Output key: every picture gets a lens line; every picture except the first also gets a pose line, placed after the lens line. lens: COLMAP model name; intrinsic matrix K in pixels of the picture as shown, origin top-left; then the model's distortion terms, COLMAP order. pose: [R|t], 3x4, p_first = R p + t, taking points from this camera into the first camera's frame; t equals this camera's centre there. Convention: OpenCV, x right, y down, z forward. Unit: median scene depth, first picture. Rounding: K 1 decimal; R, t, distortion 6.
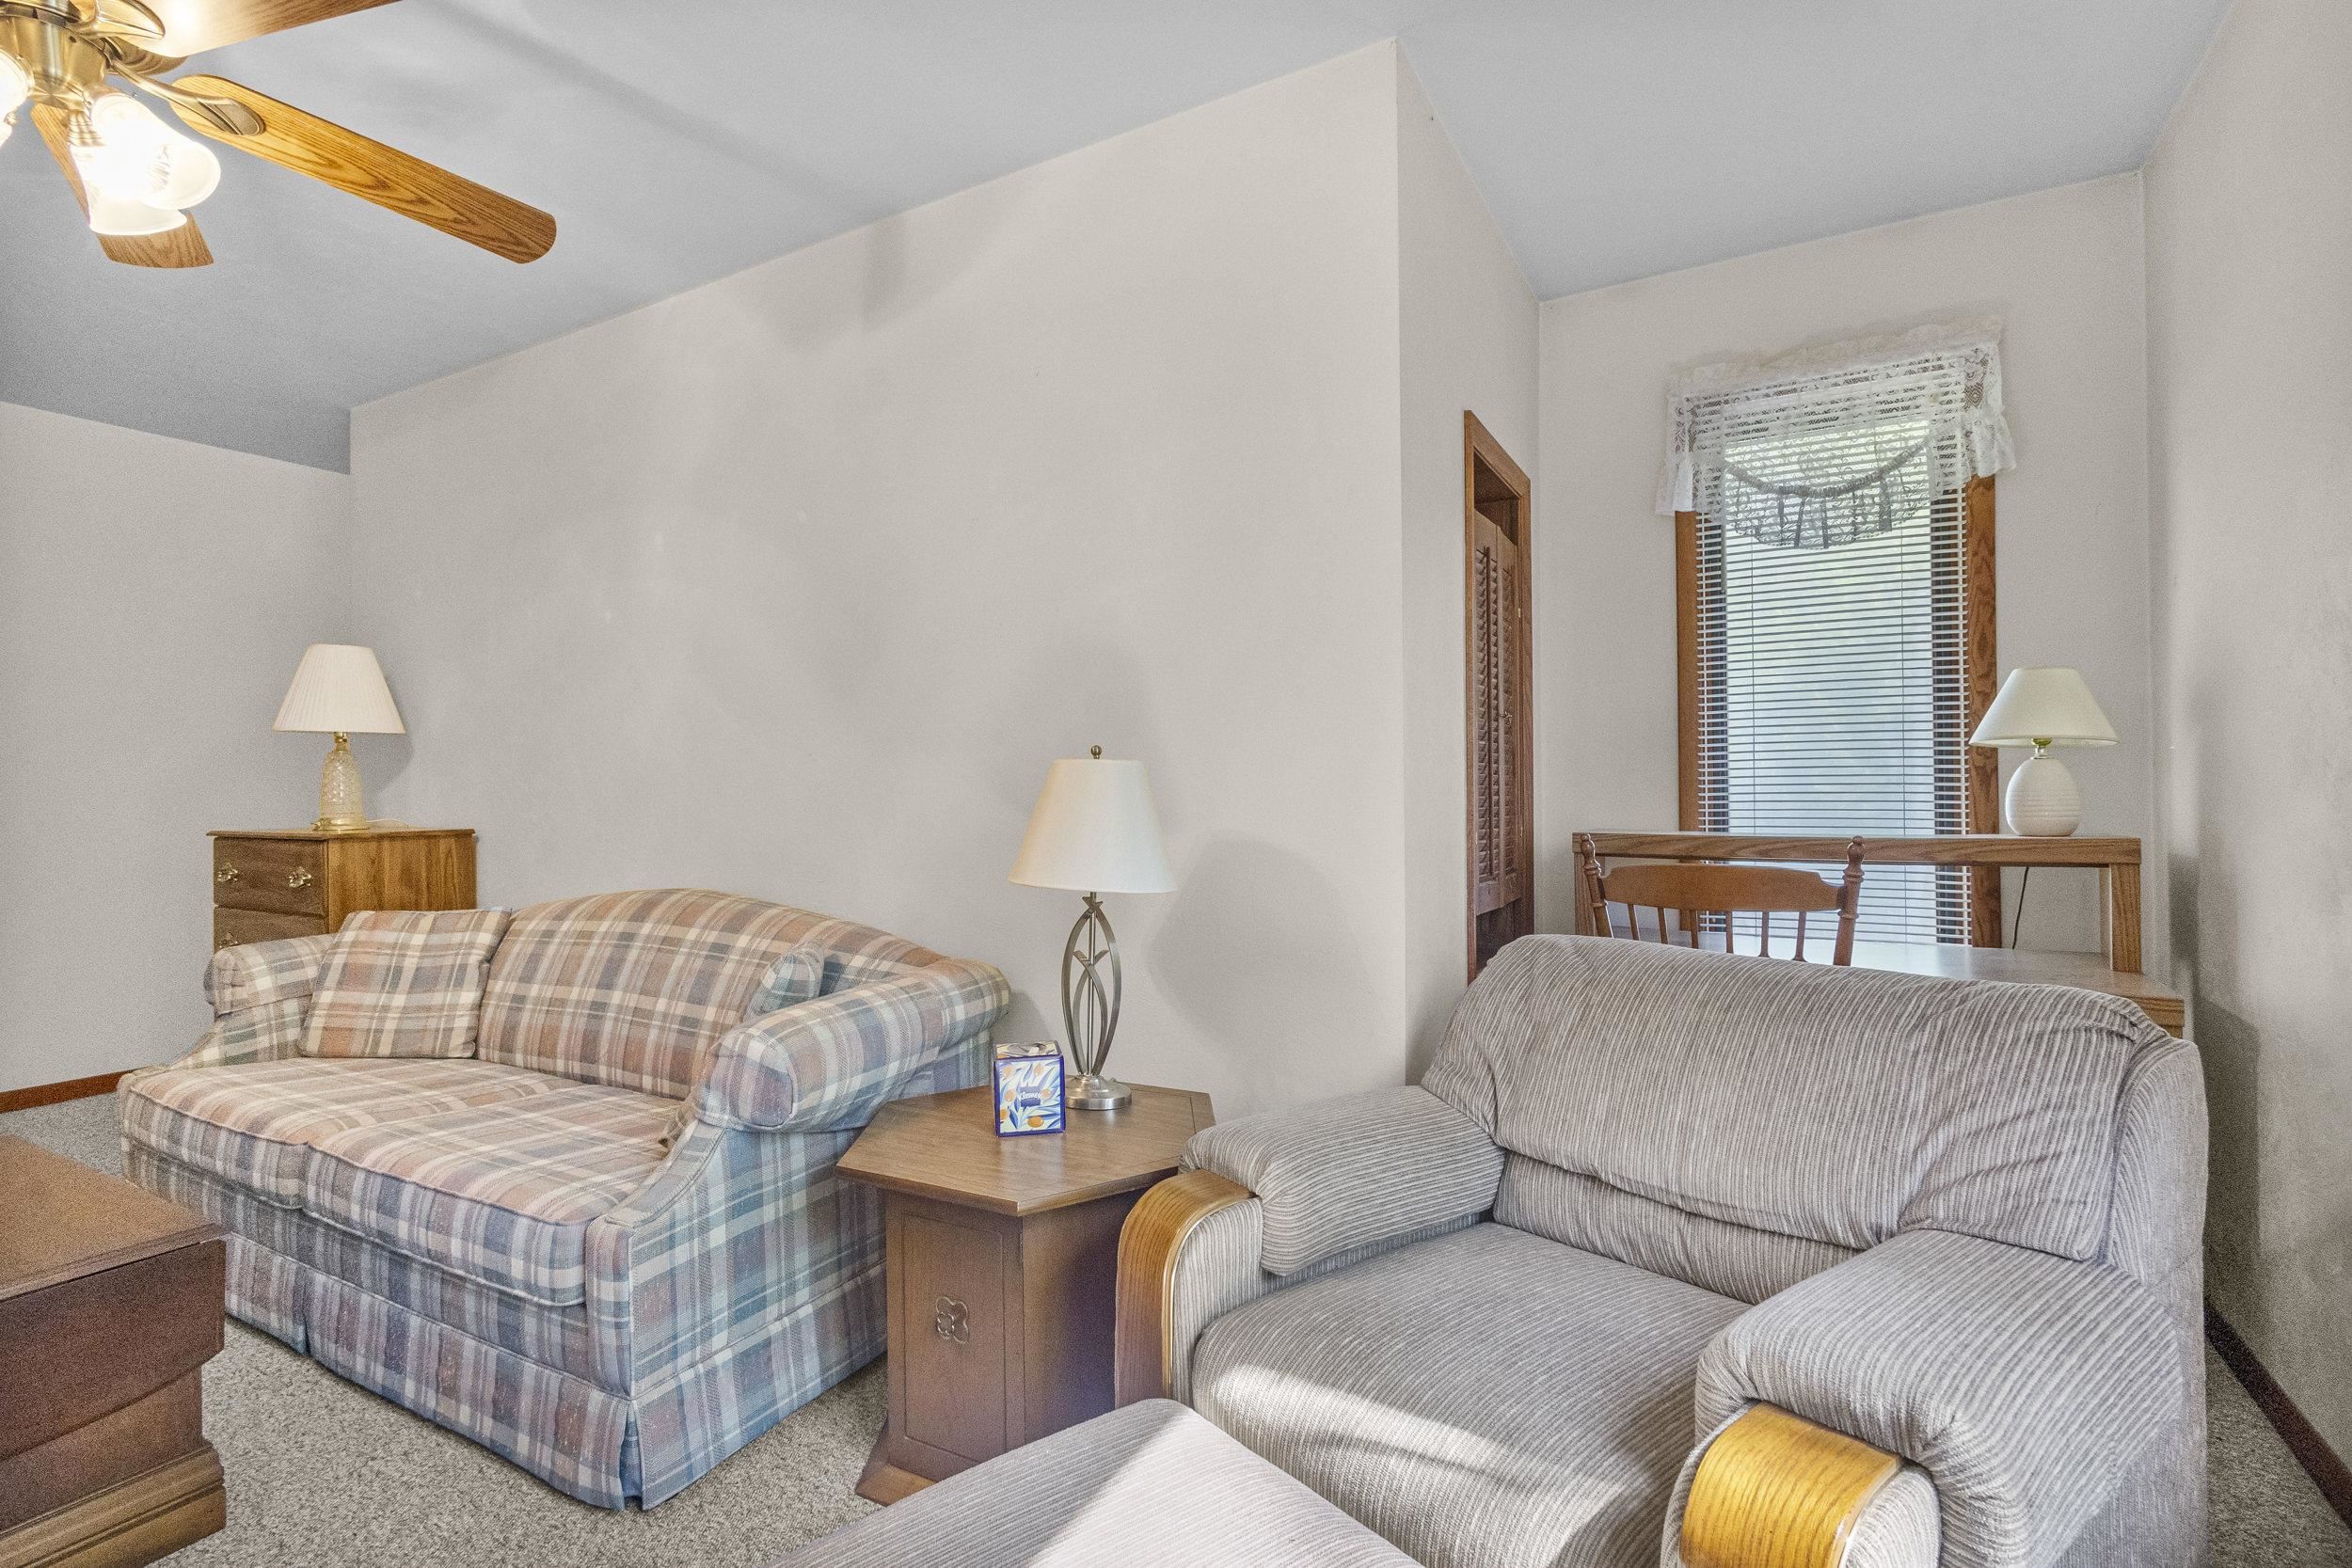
lens RADIAL K [[1084.6, 0, 1174.8], [0, 1084.6, 791.8], [0, 0, 1]] dist [0.004092, -0.001322]
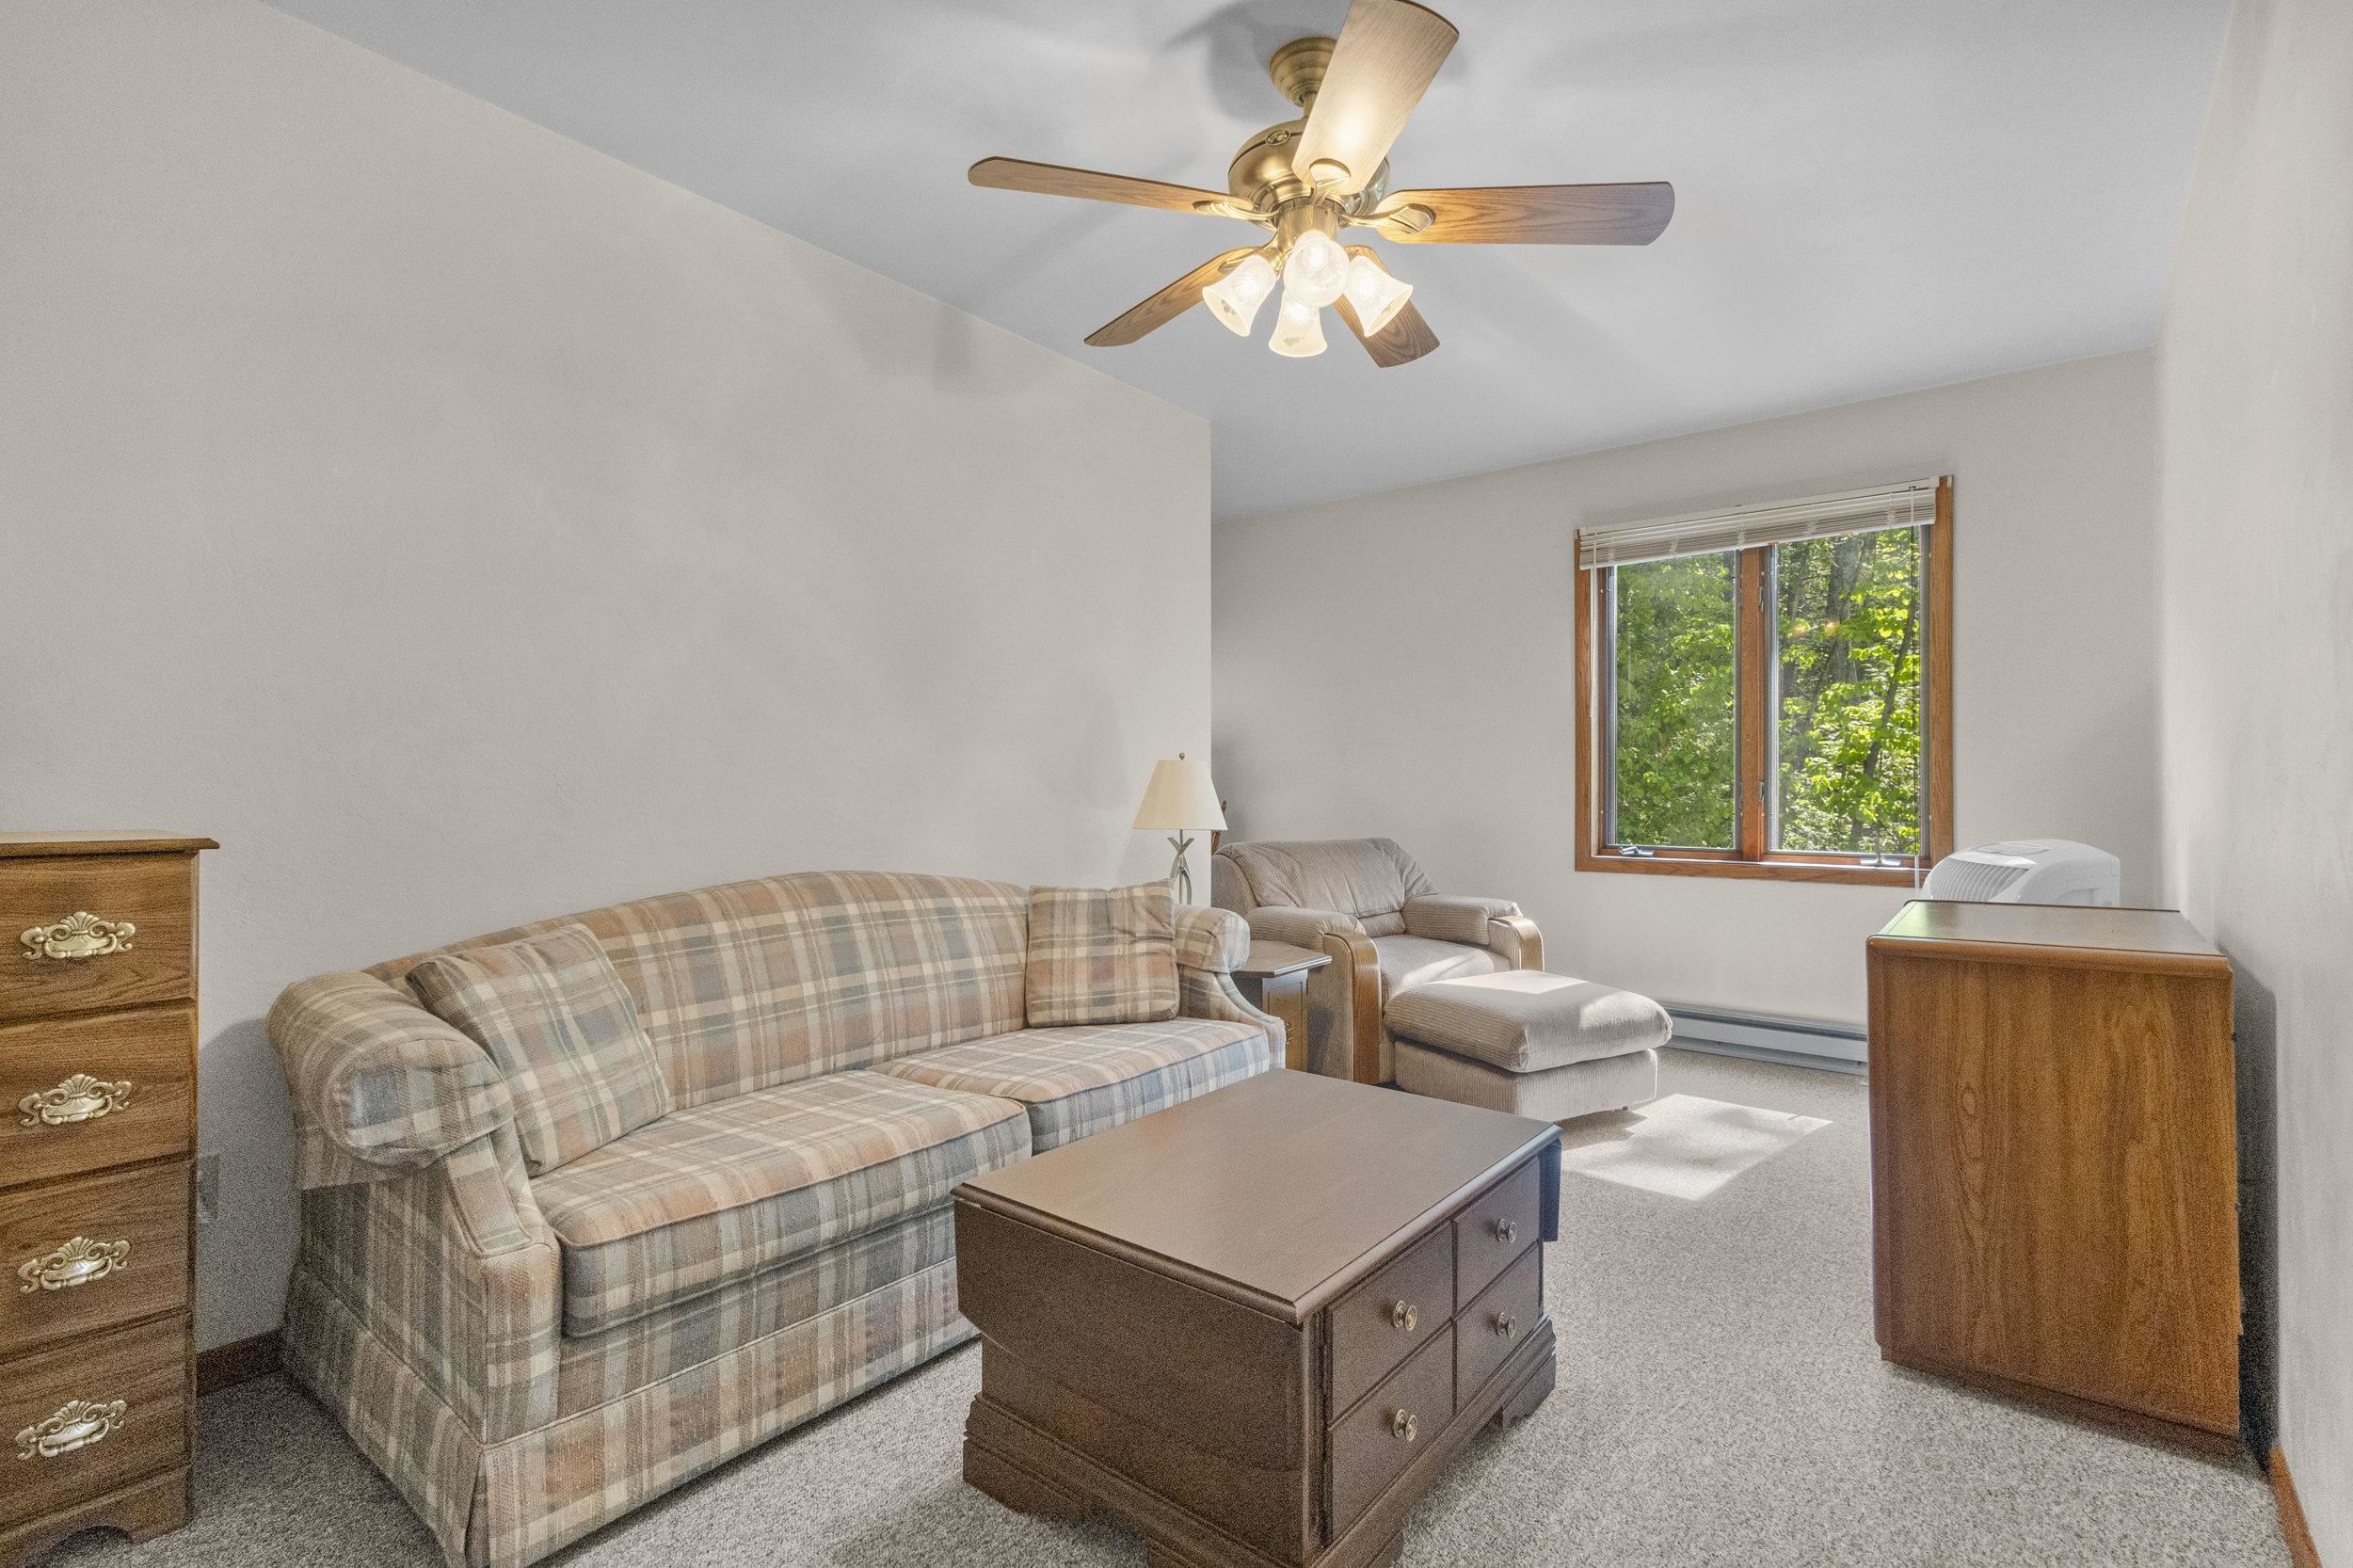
lens RADIAL K [[1085.2, 0, 1165.4], [0, 1085.2, 788.1], [0, 0, 1]] dist [0.004092, -0.001322]
pose [[0.165508, 0.002978, 0.986204, -1.427607], [-0.004177, 0.999989, -0.002319, 0.016823], [-0.986200, -0.003735, 0.165518, 0.558544]]
